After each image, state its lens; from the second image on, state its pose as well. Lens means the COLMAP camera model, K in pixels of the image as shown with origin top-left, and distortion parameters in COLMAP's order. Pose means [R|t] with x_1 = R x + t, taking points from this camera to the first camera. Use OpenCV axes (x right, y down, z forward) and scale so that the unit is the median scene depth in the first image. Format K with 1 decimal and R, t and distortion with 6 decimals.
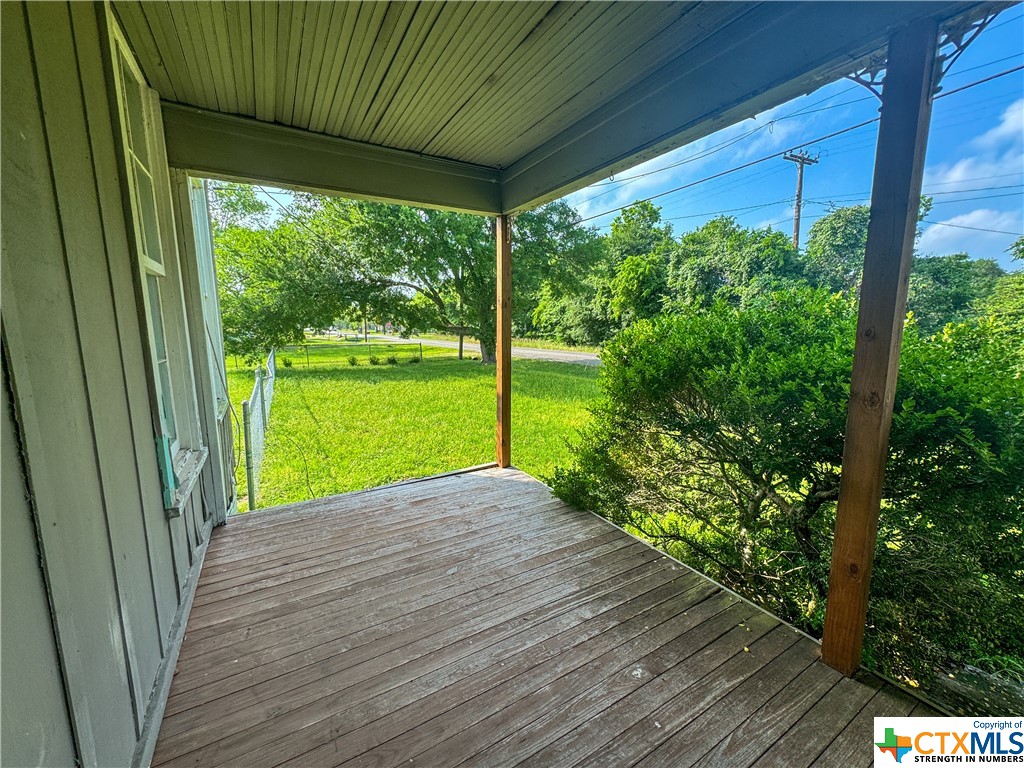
lens RADIAL K [[407.4, 0, 512.0], [0, 407.4, 384.0], [0, 0, 1]] dist [-0.001707, 0.000193]
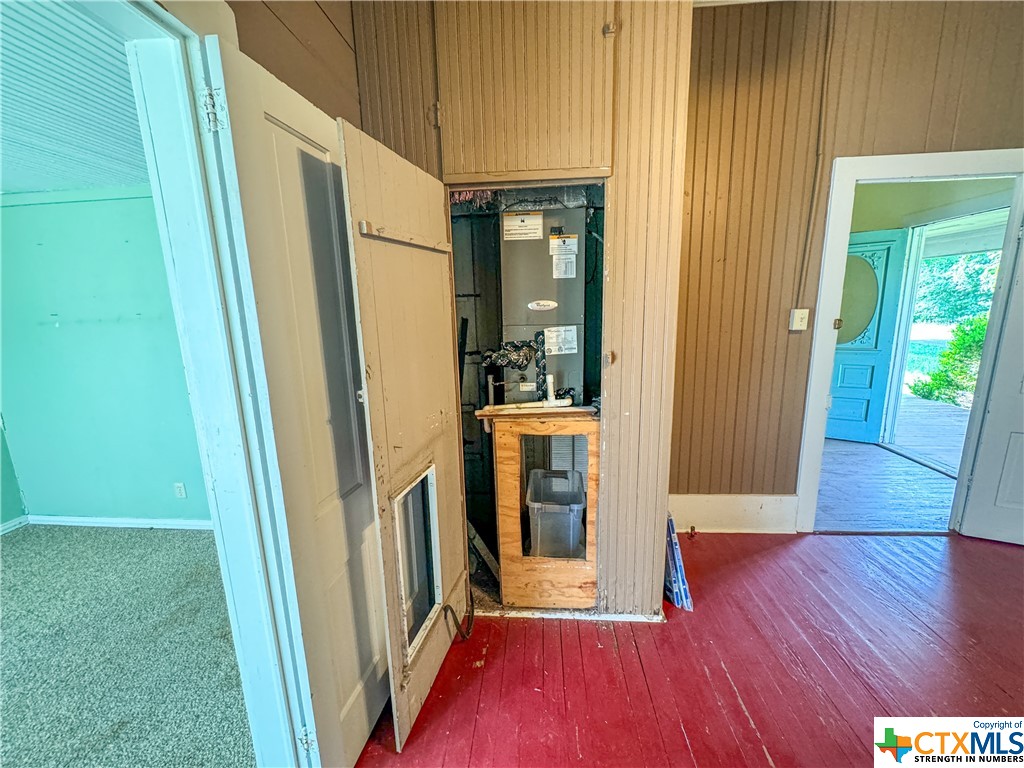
lens RADIAL K [[407.4, 0, 512.0], [0, 407.4, 384.0], [0, 0, 1]] dist [-0.001707, 0.000193]
pose [[0.816783, 0.093968, -0.569241, -0.039537], [-0.056789, 0.994950, 0.082757, 0.013352], [0.574144, -0.035267, 0.817995, -0.195075]]
